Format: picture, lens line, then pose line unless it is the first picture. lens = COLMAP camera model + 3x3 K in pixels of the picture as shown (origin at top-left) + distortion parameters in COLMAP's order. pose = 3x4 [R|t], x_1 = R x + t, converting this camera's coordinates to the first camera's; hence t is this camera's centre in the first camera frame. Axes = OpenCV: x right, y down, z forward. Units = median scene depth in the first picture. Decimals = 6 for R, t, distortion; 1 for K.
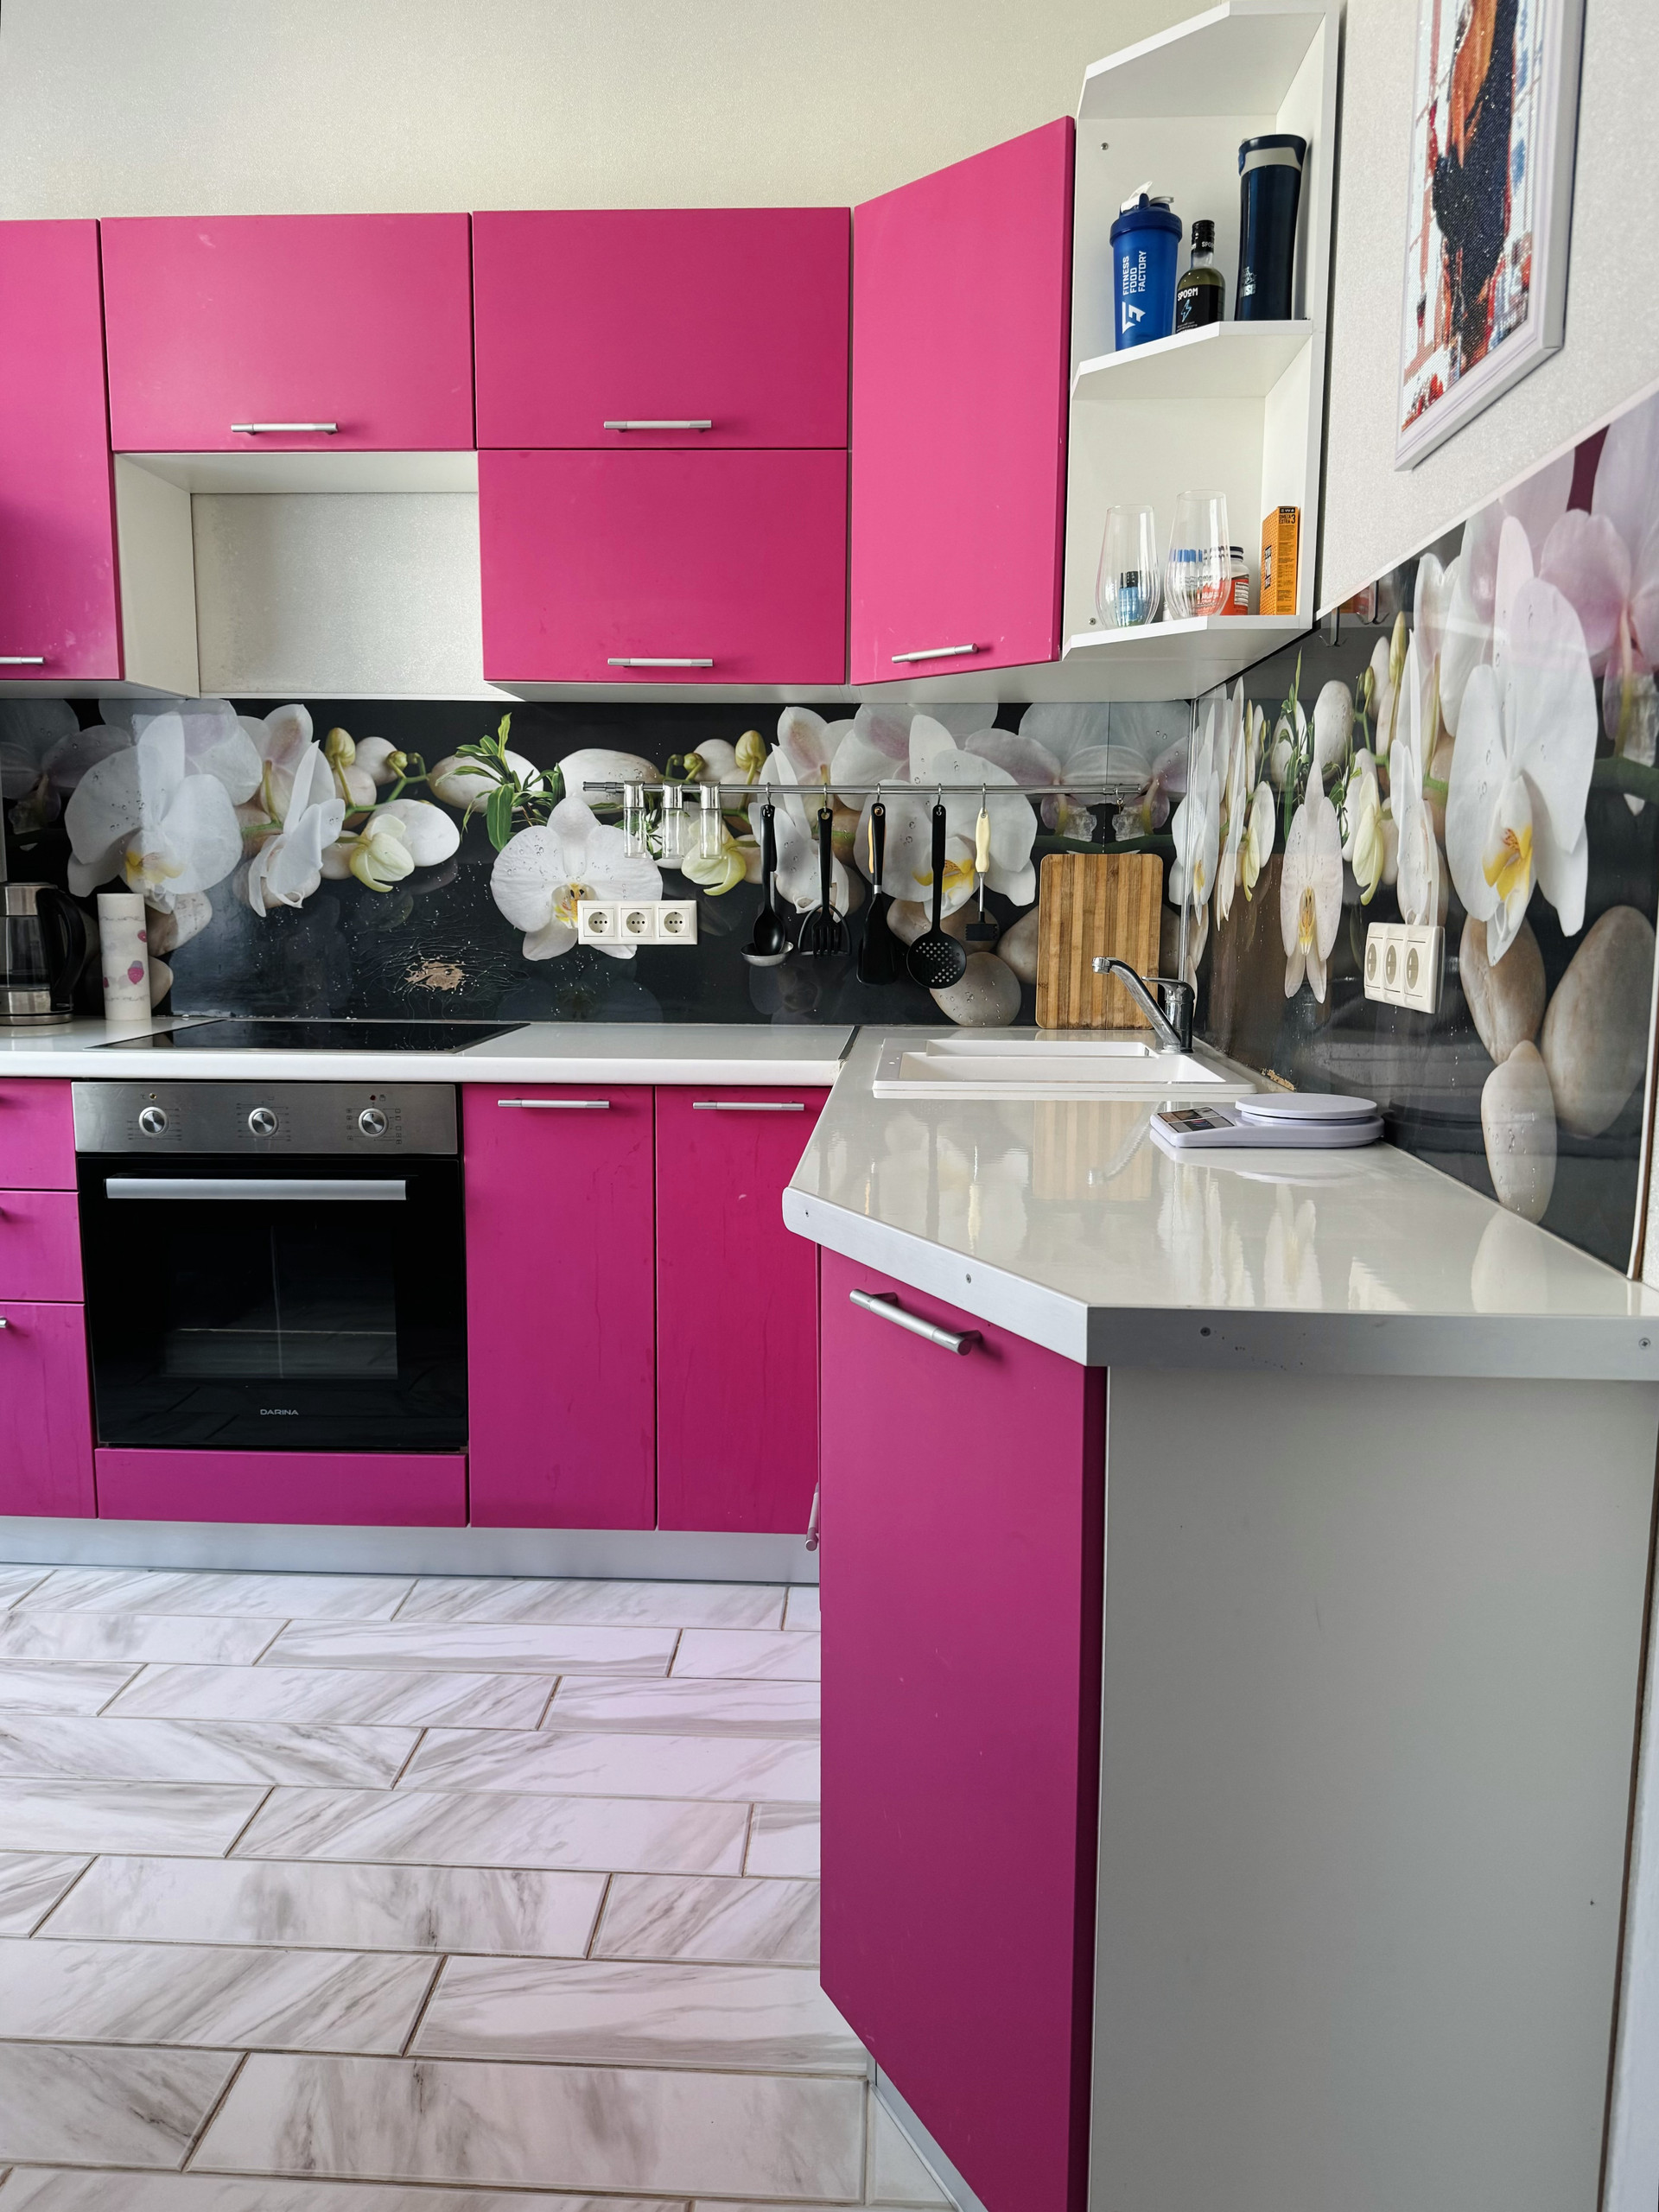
lens RADIAL K [[1597.9, 0, 829.5], [0, 1597.9, 1106.0], [0, 0, 1]] dist [0.099675, -0.151822]
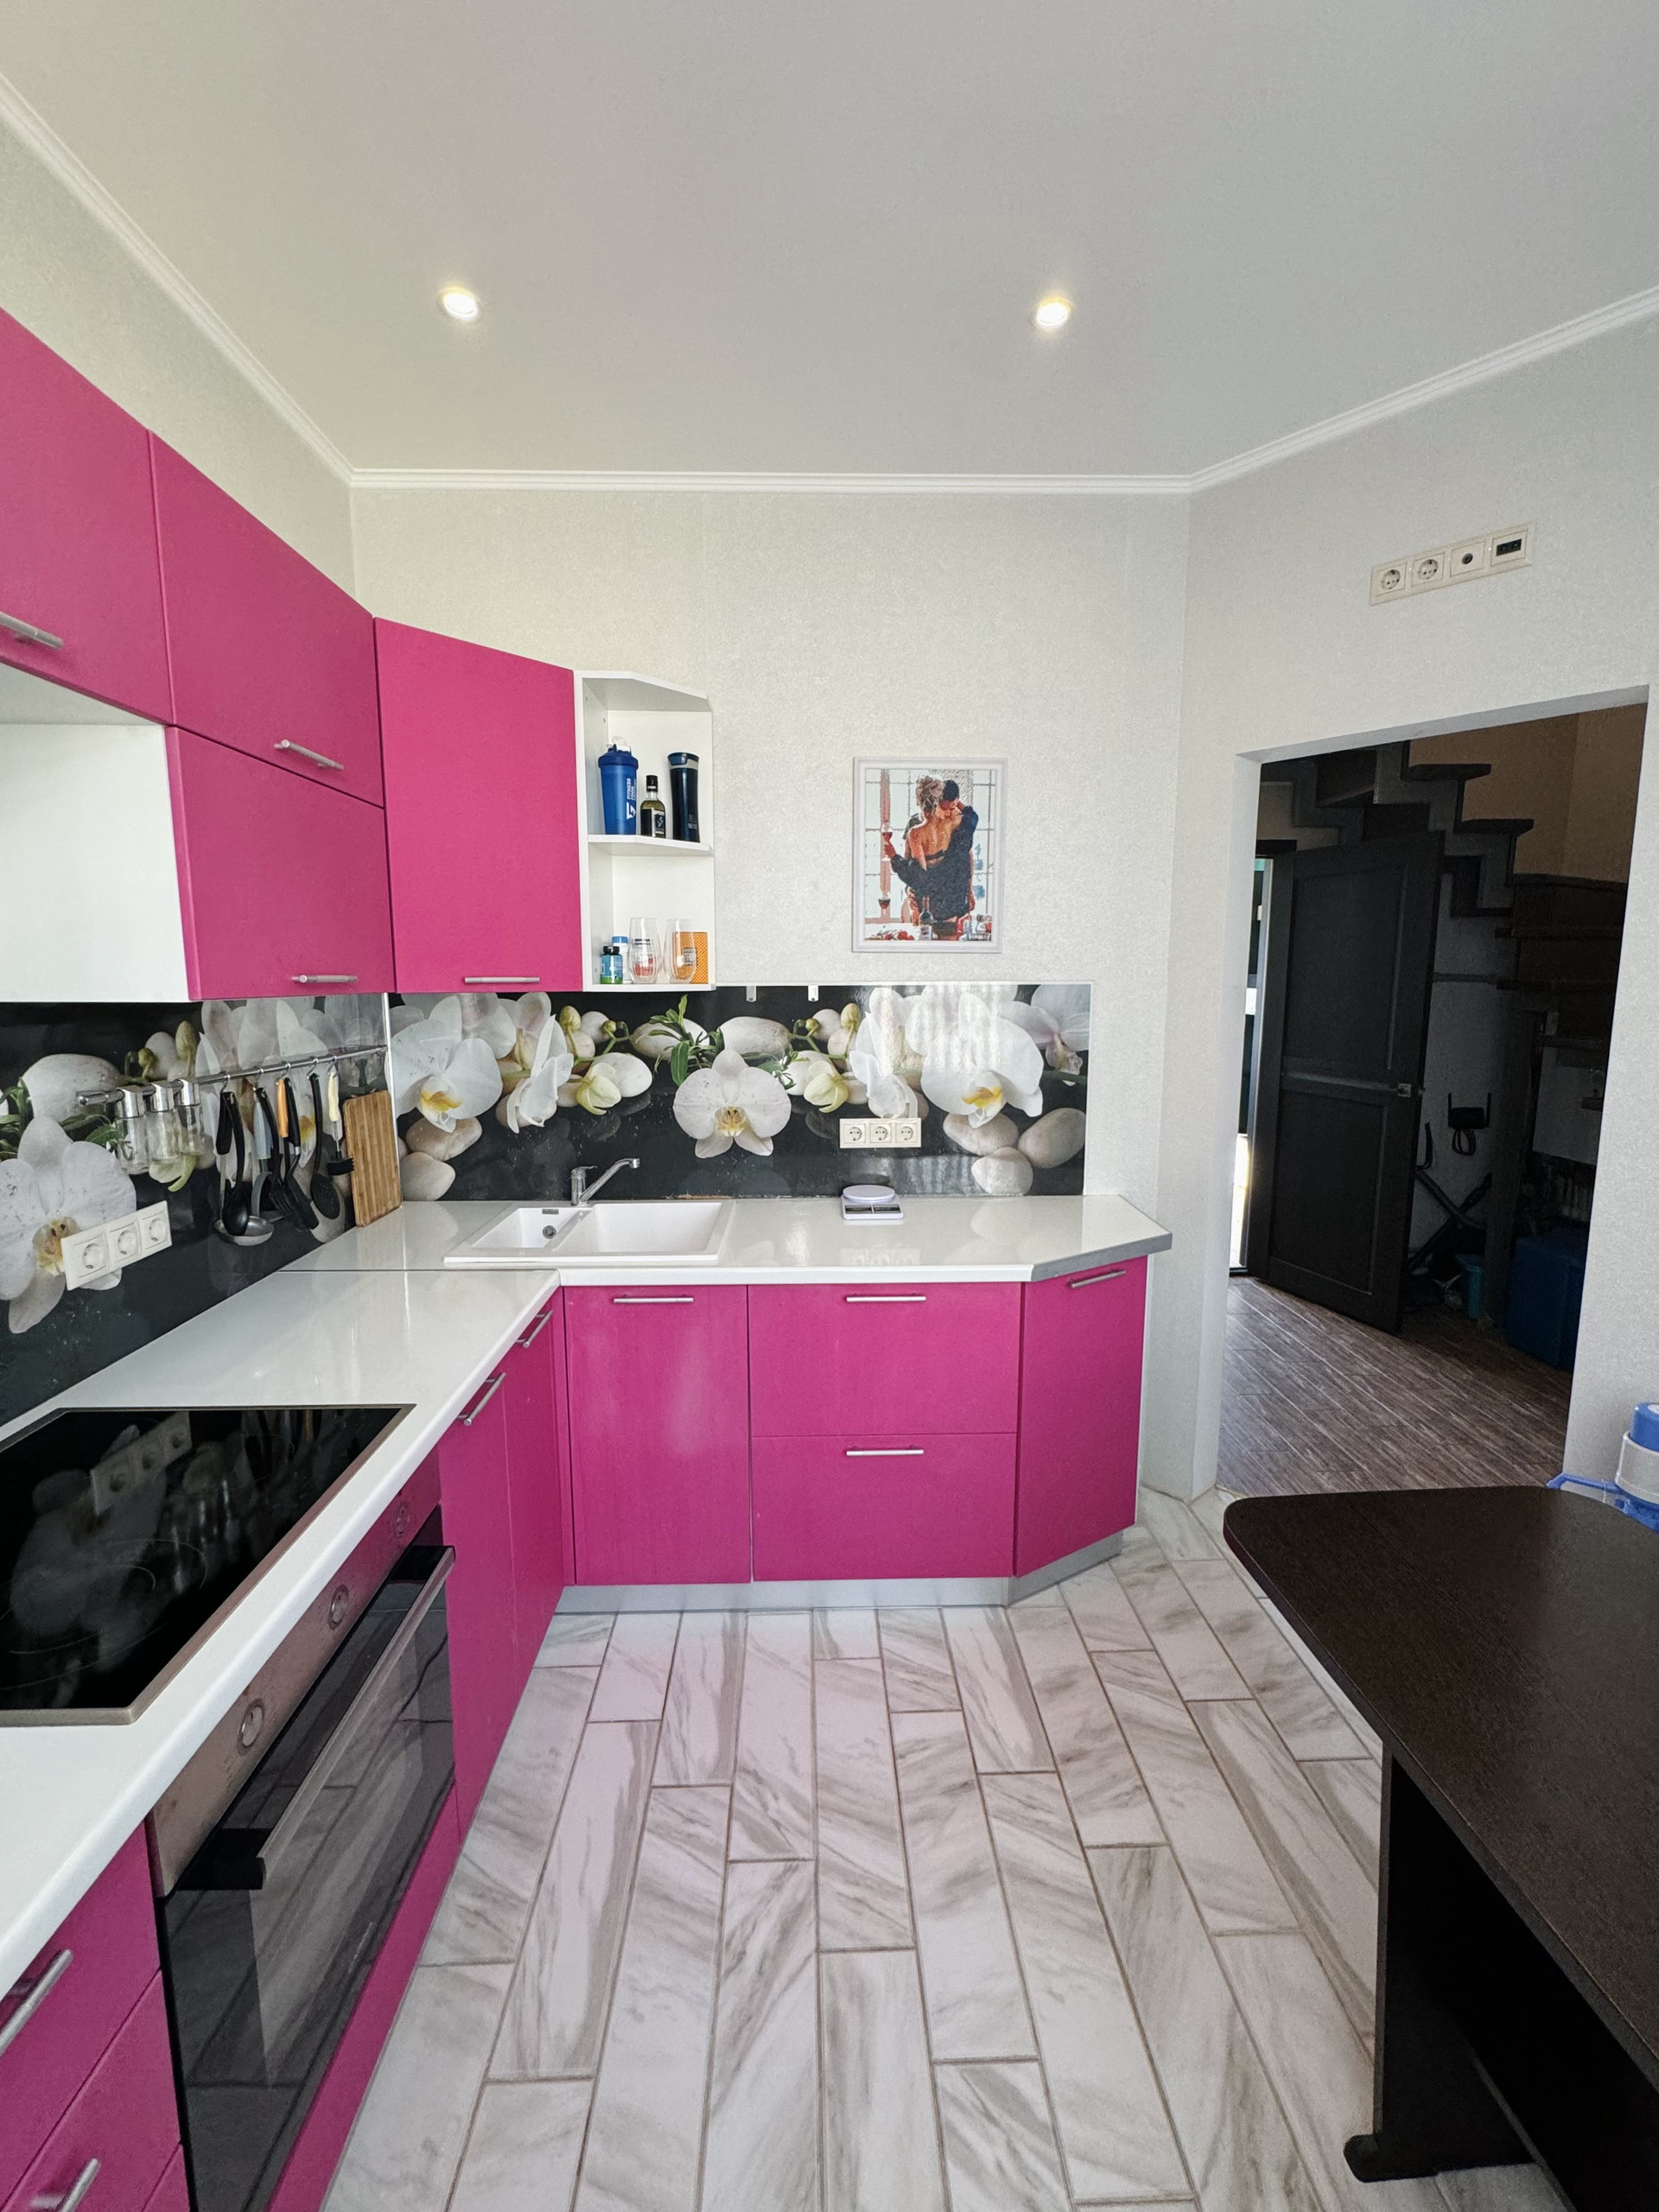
lens RADIAL K [[908.1, 0, 823.6], [0, 908.1, 1106.1], [0, 0, 1]] dist [-0.001598, 0.000016]
pose [[-0.073701, -0.150546, 0.985852, -0.645825], [0.140123, 0.977171, 0.159696, -0.219697], [-0.987387, 0.149910, -0.050924, 0.655932]]
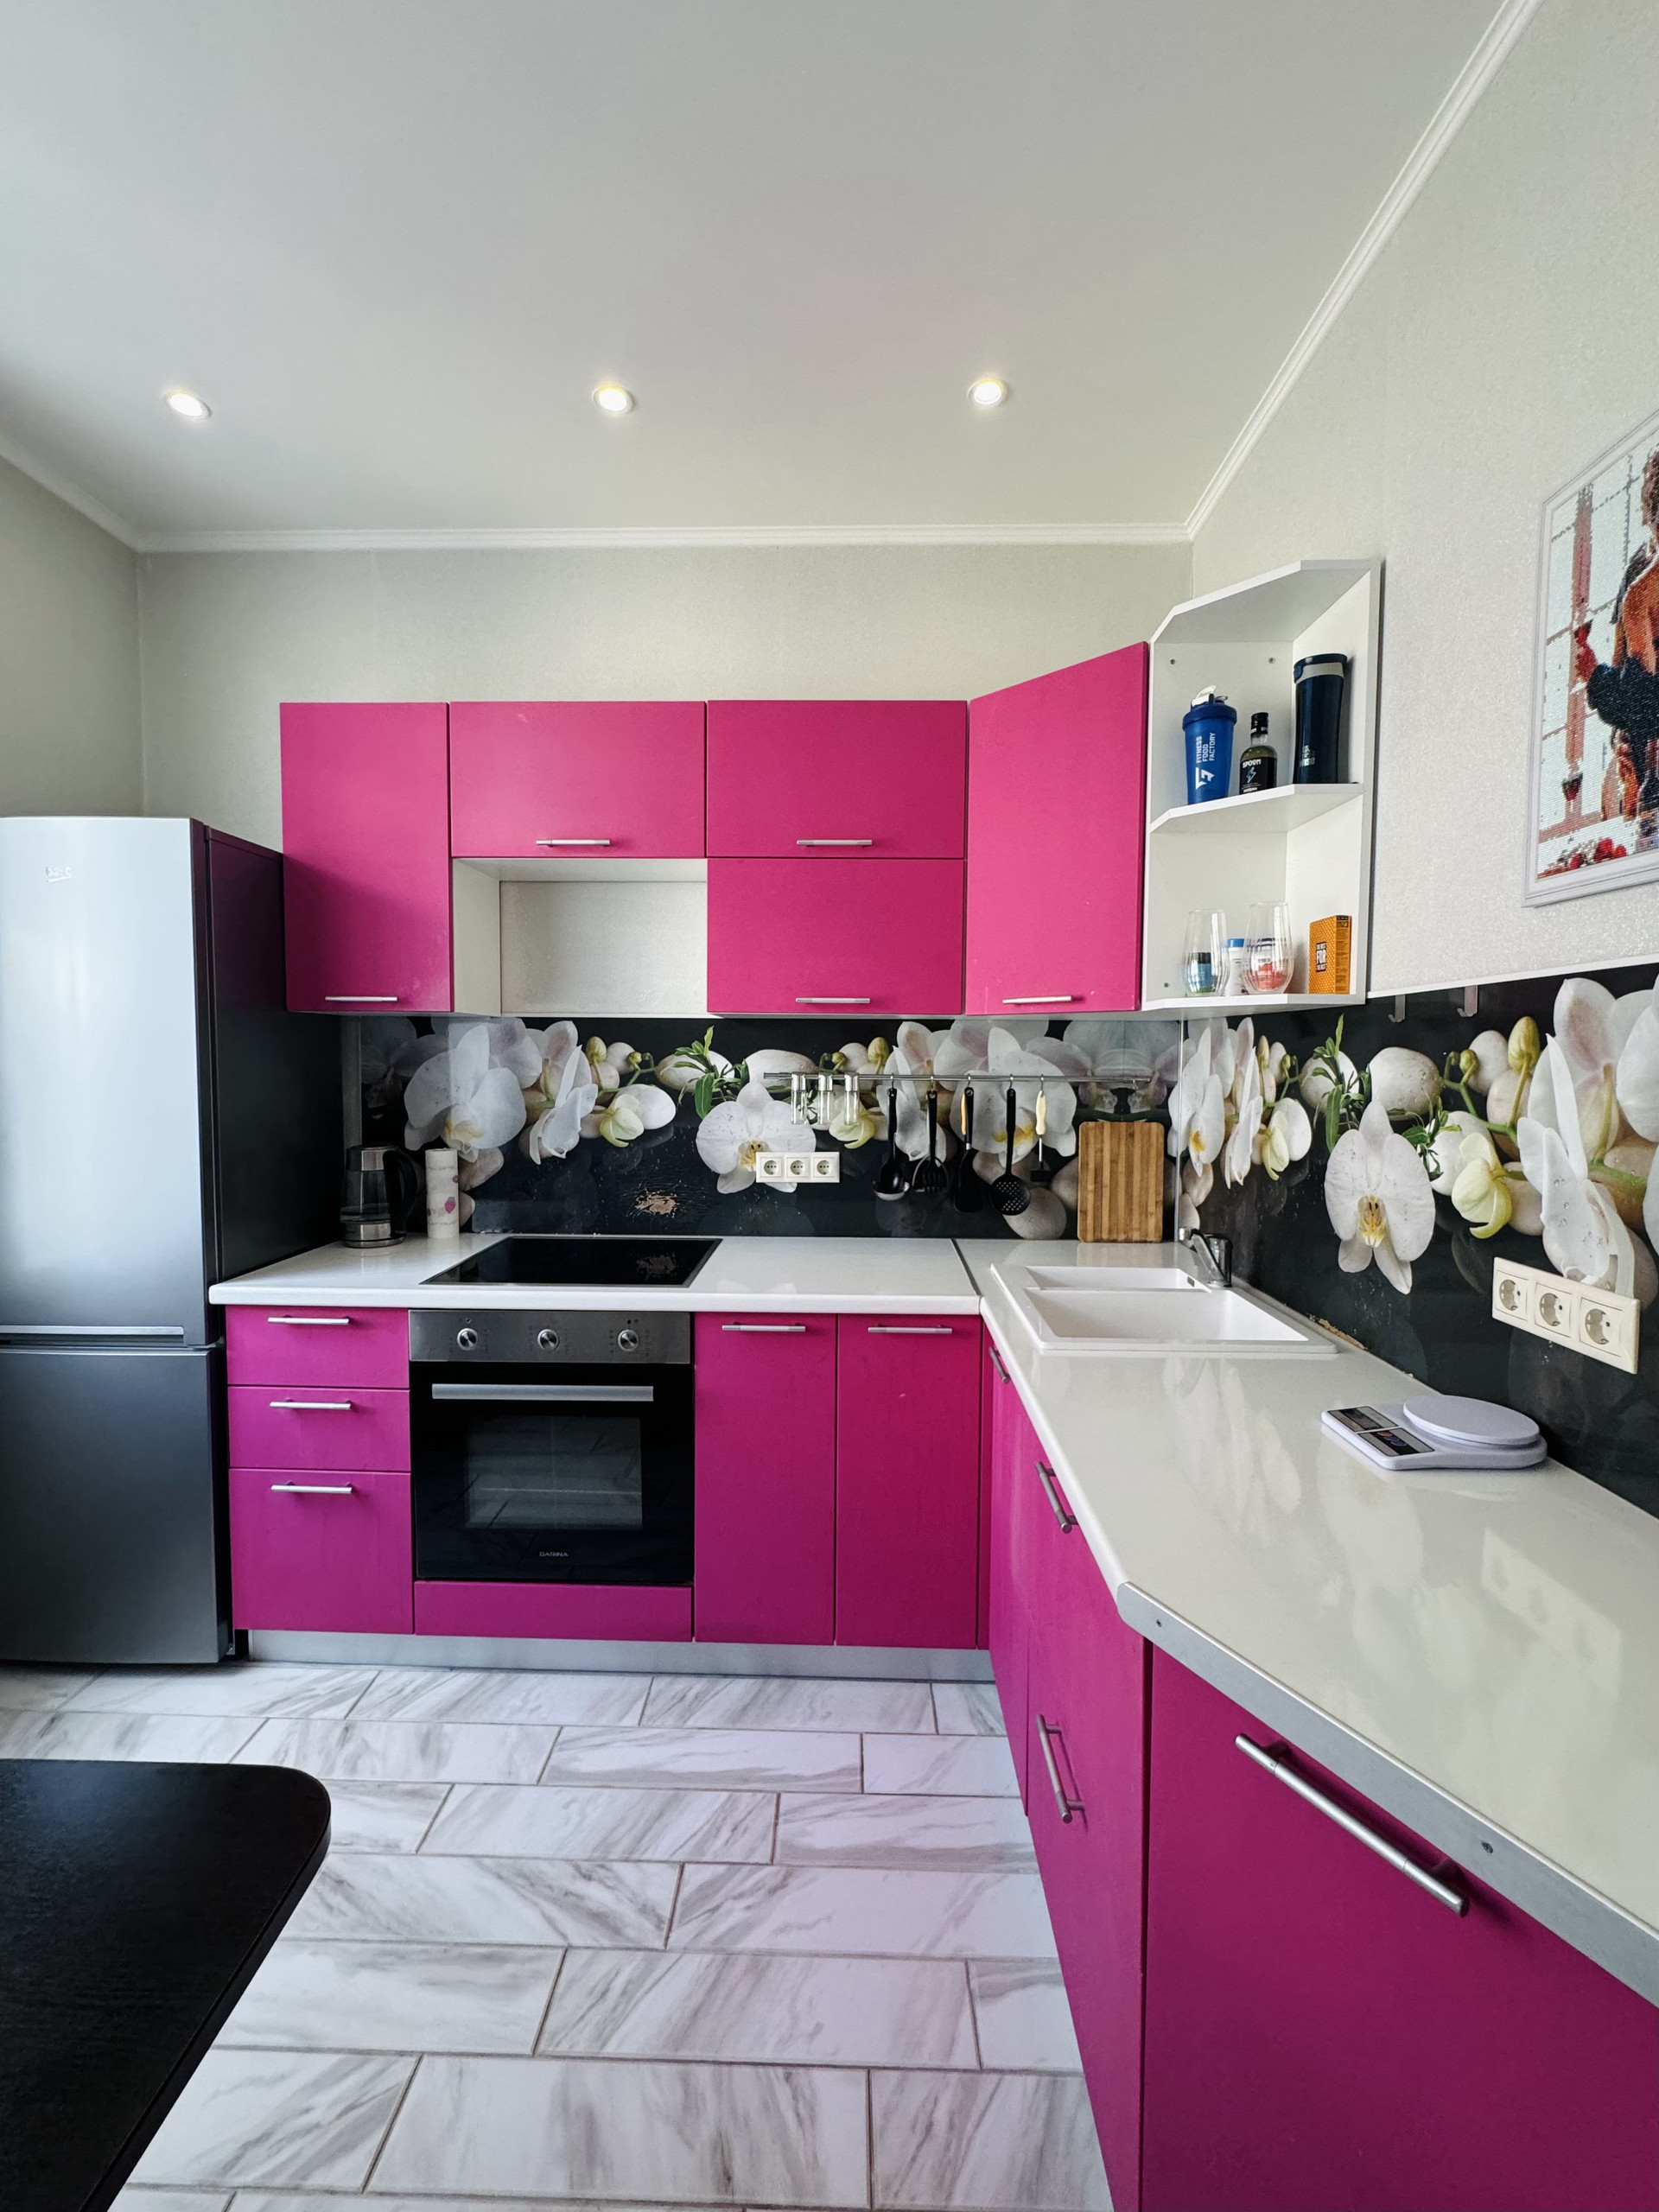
lens RADIAL K [[914.7, 0, 833.3], [0, 914.7, 1103.4], [0, 0, 1]] dist [0.000427, 0.000433]
pose [[0.999659, -0.001041, 0.026090, -0.113125], [0.003357, 0.996035, -0.088895, -0.101783], [-0.025894, 0.088953, 0.995699, 0.183242]]
